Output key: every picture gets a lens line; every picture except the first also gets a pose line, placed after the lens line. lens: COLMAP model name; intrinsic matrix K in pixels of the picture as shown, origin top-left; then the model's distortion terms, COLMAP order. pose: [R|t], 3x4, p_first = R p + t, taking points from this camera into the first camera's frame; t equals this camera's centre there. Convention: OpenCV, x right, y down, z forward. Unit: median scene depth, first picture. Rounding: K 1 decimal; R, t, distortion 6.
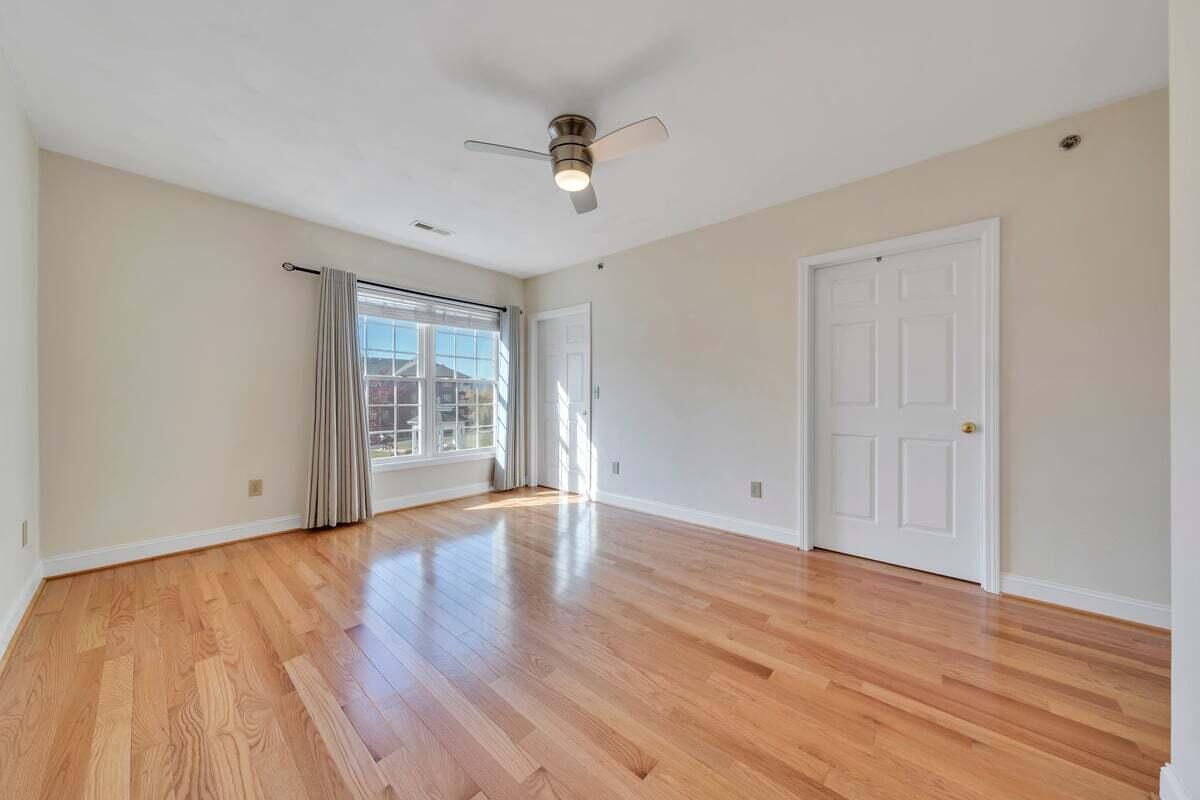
lens RADIAL K [[406.3, 0, 596.9], [0, 406.3, 395.5], [0, 0, 1]] dist [-0.001460, -0.000223]
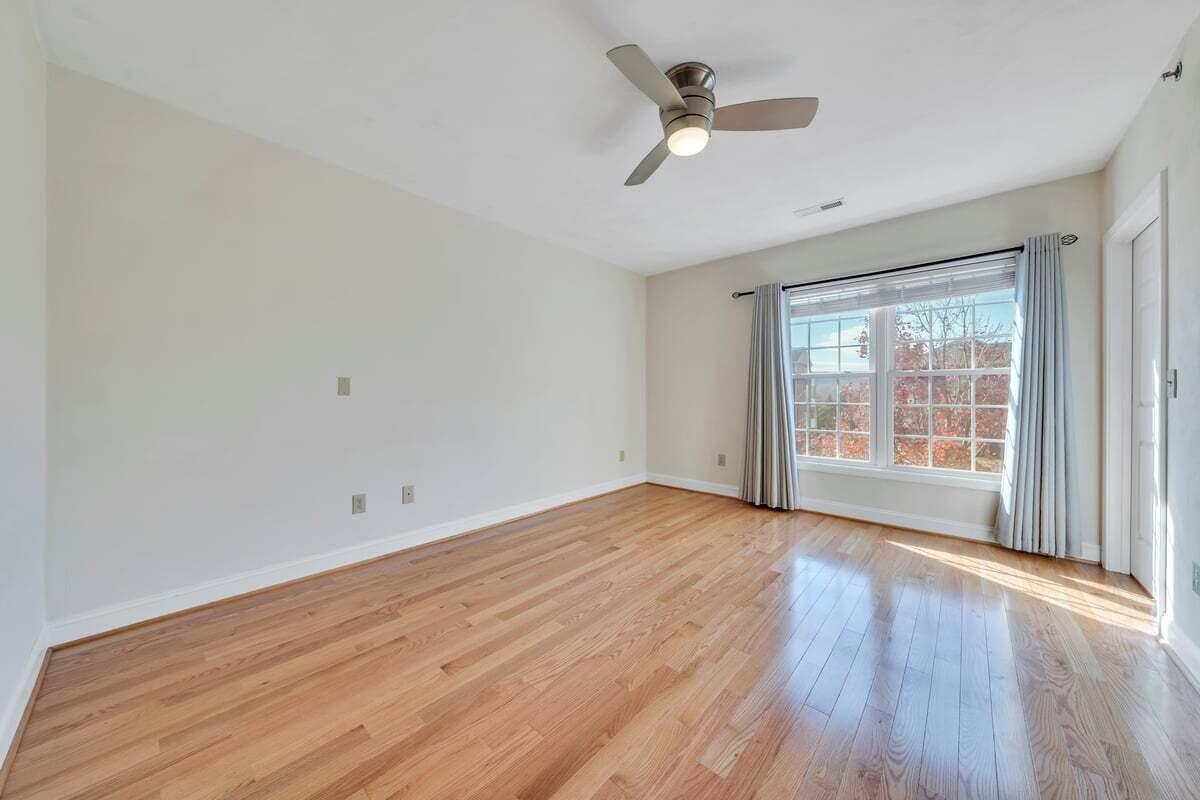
lens RADIAL K [[406.3, 0, 596.9], [0, 406.3, 395.5], [0, 0, 1]] dist [-0.001460, -0.000223]
pose [[-0.003204, -0.001169, -0.999994, 0.501219], [0.004676, 0.999988, -0.001184, 0.002953], [0.999984, -0.004680, -0.003198, 0.511473]]
